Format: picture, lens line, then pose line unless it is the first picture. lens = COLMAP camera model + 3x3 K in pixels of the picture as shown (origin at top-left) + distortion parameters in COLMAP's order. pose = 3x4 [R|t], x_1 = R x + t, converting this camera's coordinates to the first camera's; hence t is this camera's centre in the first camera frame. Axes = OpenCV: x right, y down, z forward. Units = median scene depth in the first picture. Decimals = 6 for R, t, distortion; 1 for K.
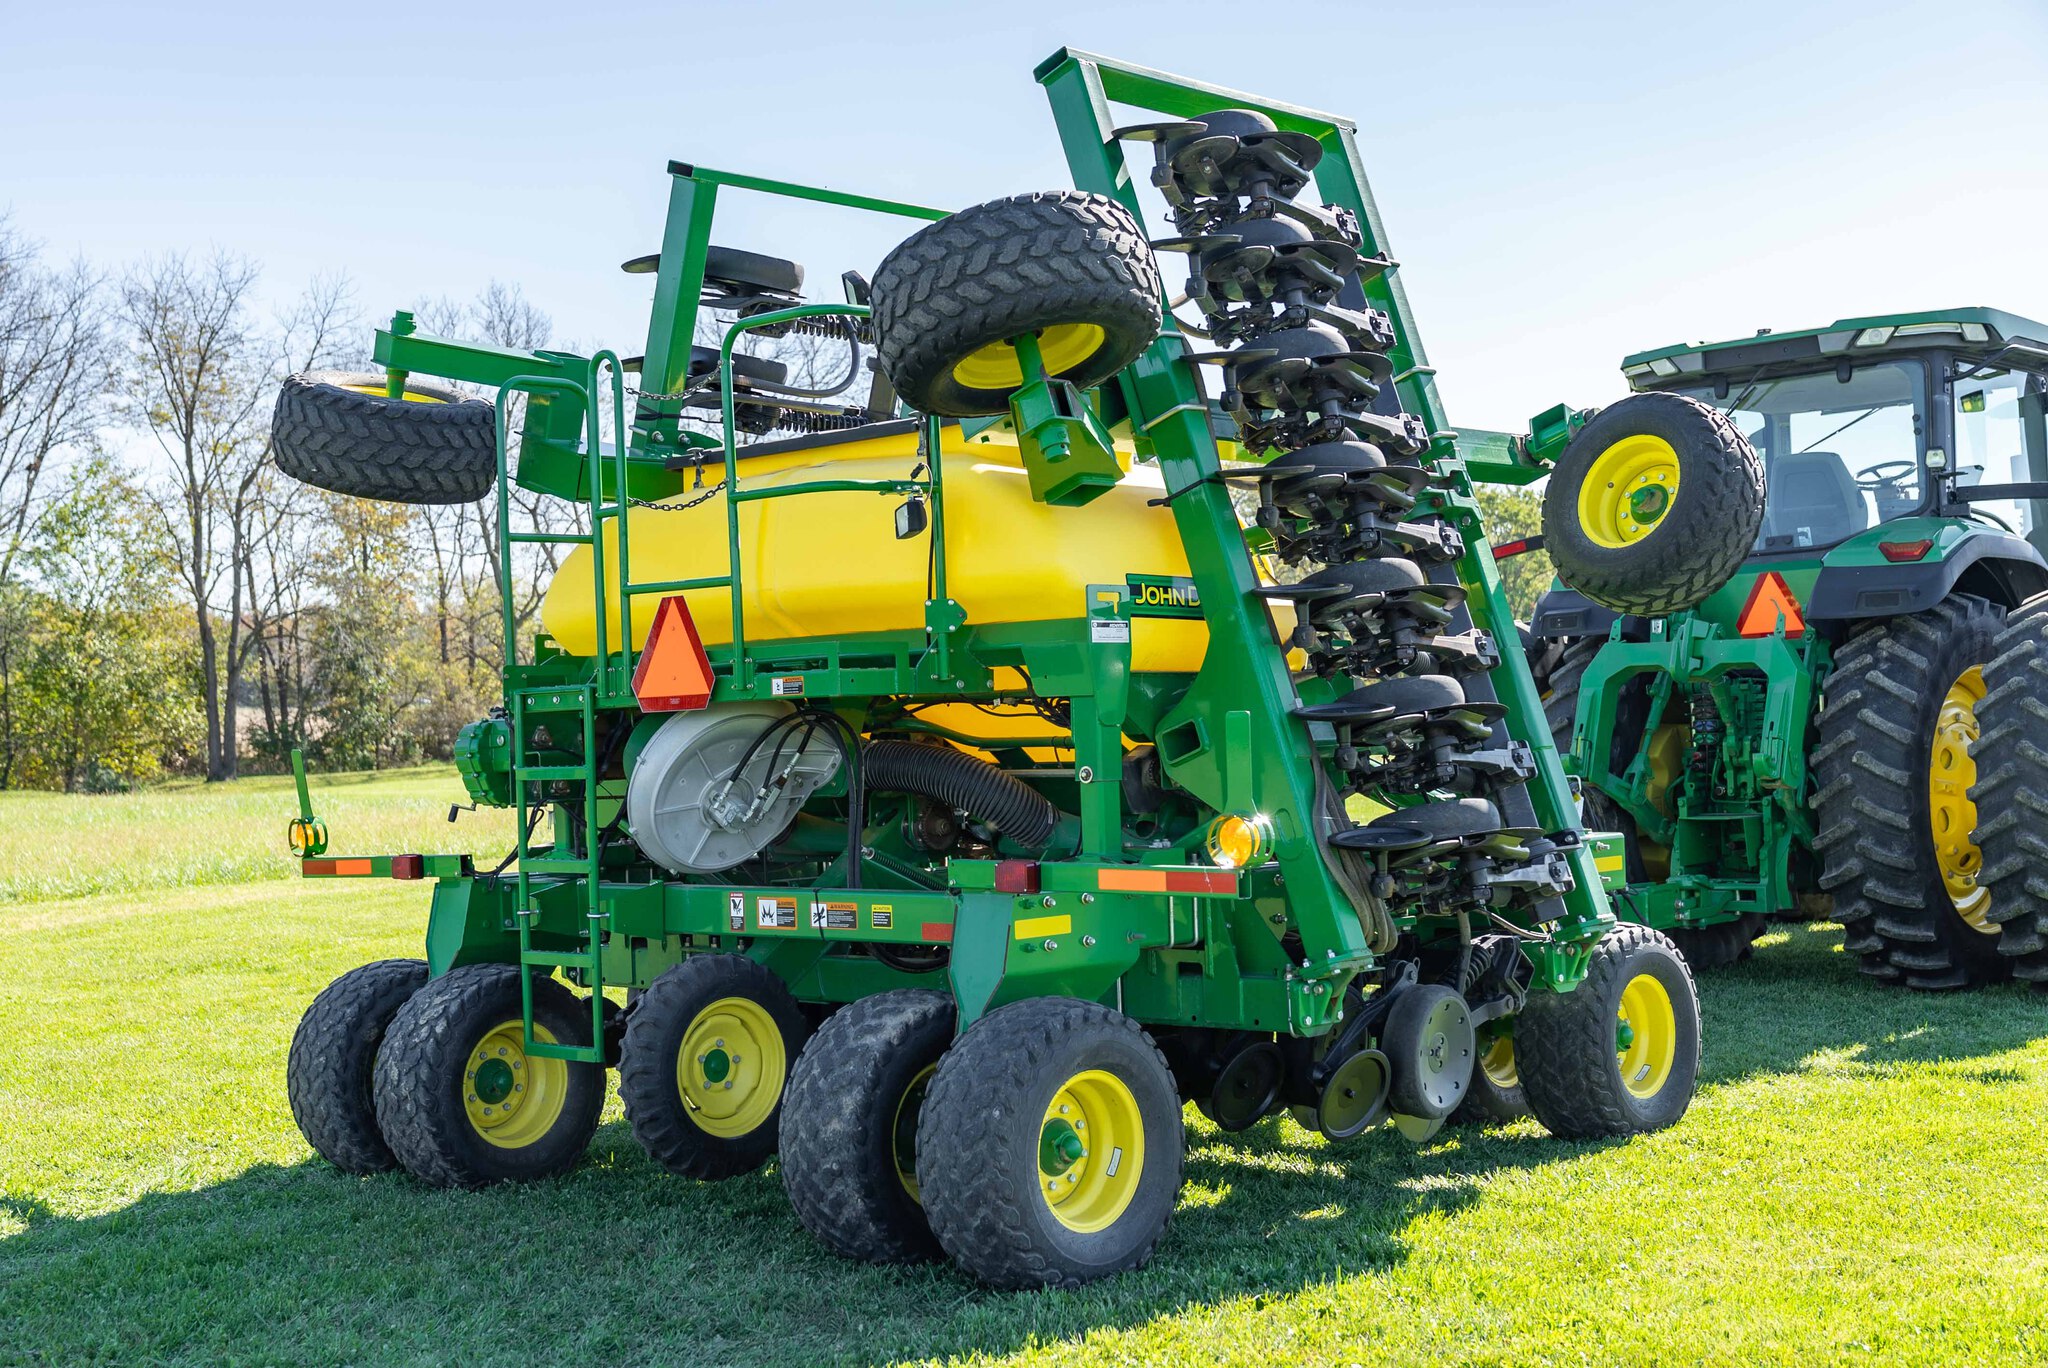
lens RADIAL K [[2620.6, 0, 1039.3], [0, 2620.6, 679.6], [0, 0, 1]] dist [0.012493, -0.012144]
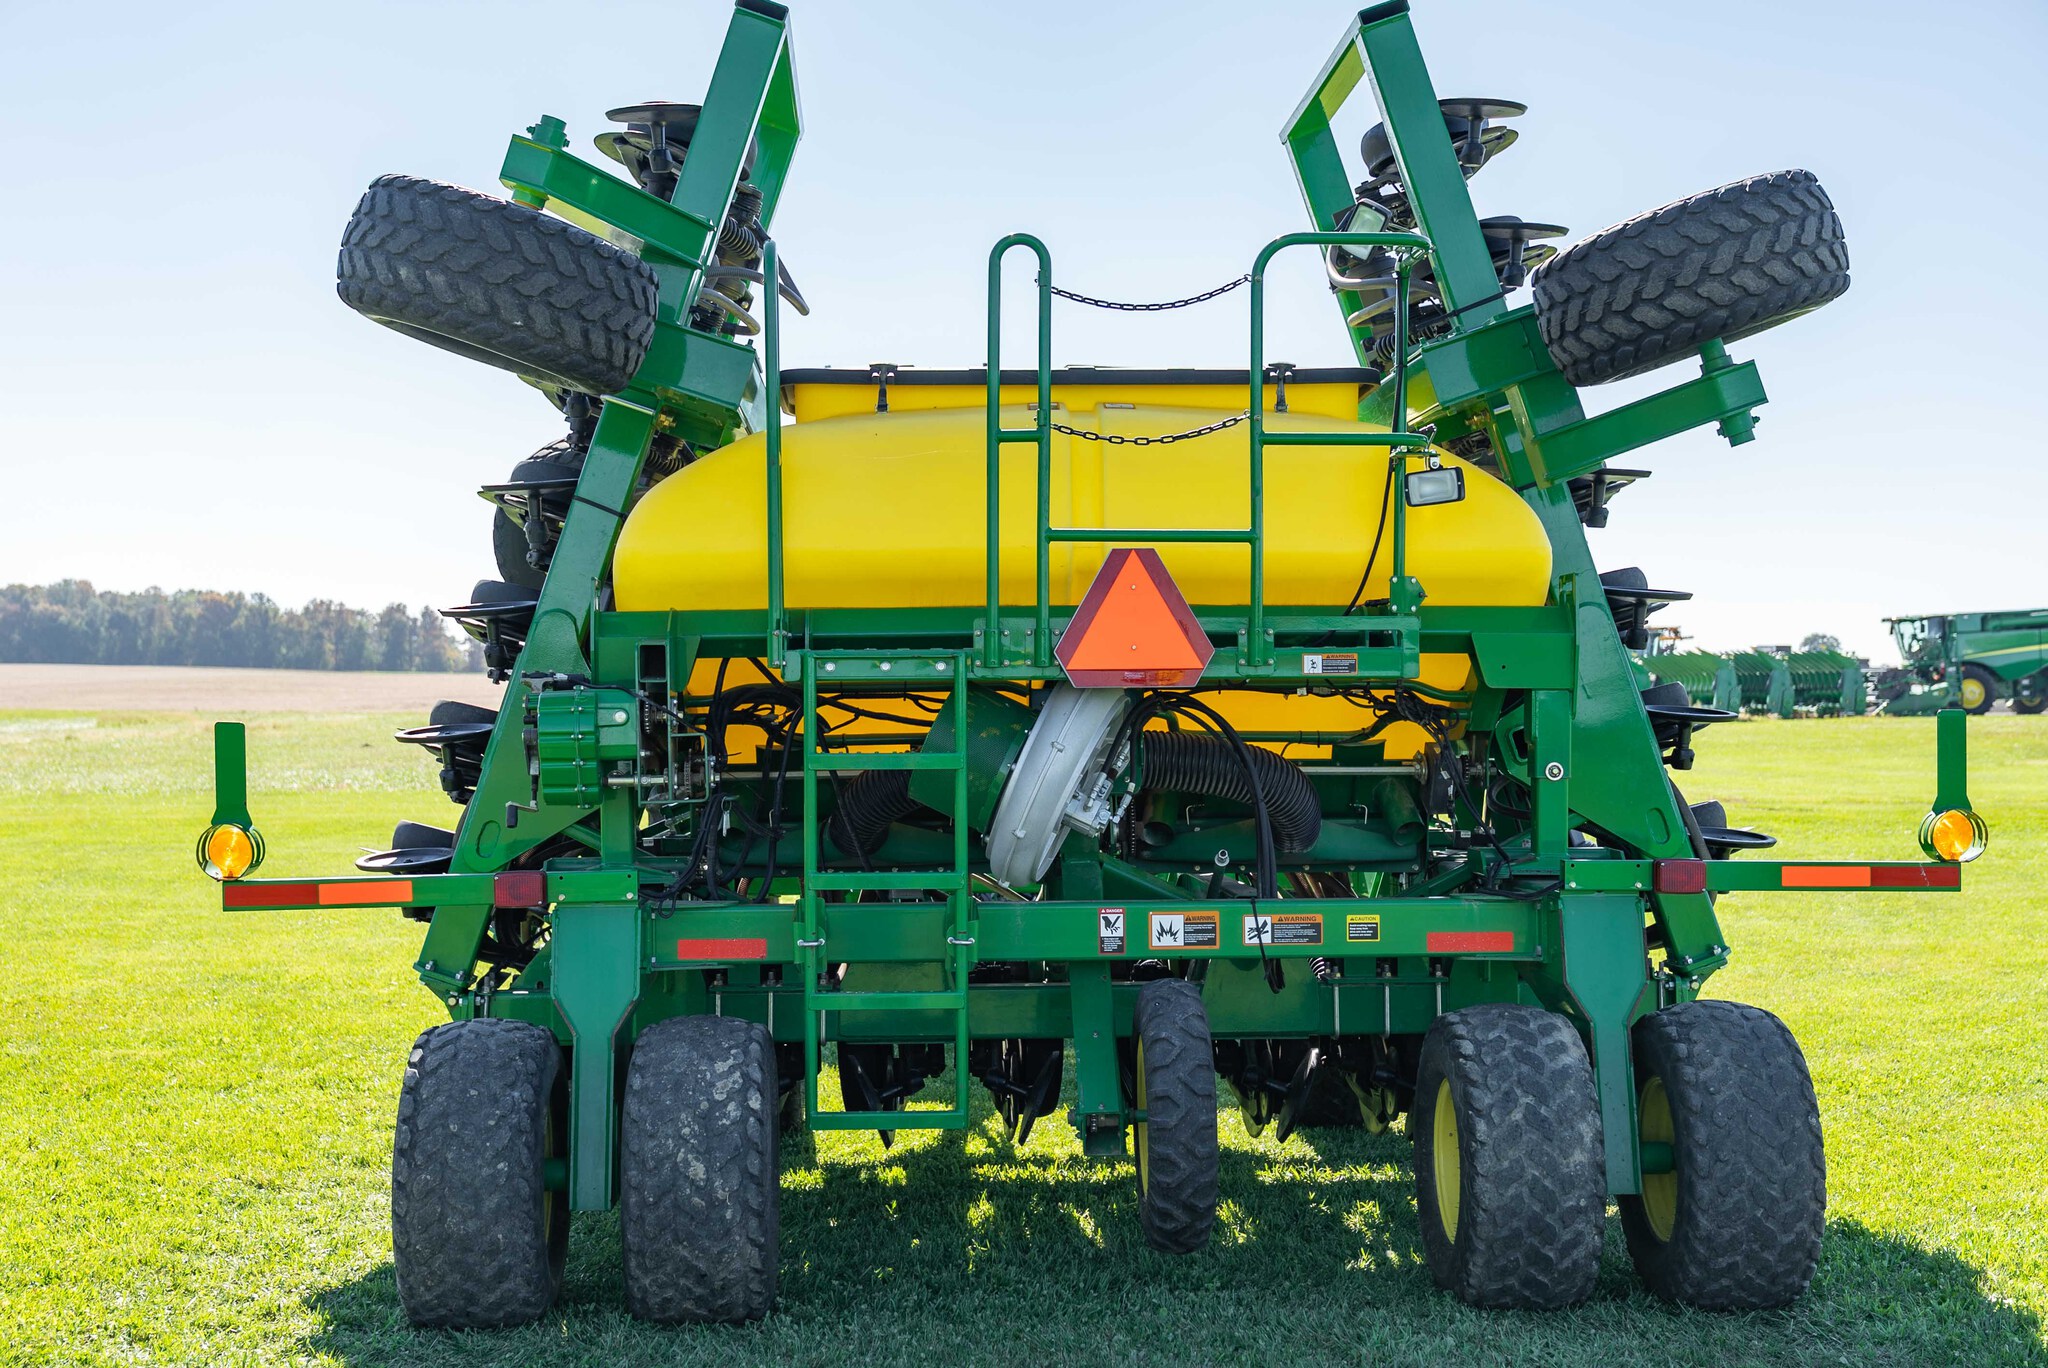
lens RADIAL K [[2620.6, 0, 1039.3], [0, 2620.6, 679.6], [0, 0, 1]] dist [0.012493, -0.012144]
pose [[0.672138, 0.039263, 0.739384, -0.763956], [-0.033155, 0.999187, -0.022919, 0.029221], [-0.739683, -0.009109, 0.672893, 0.466740]]
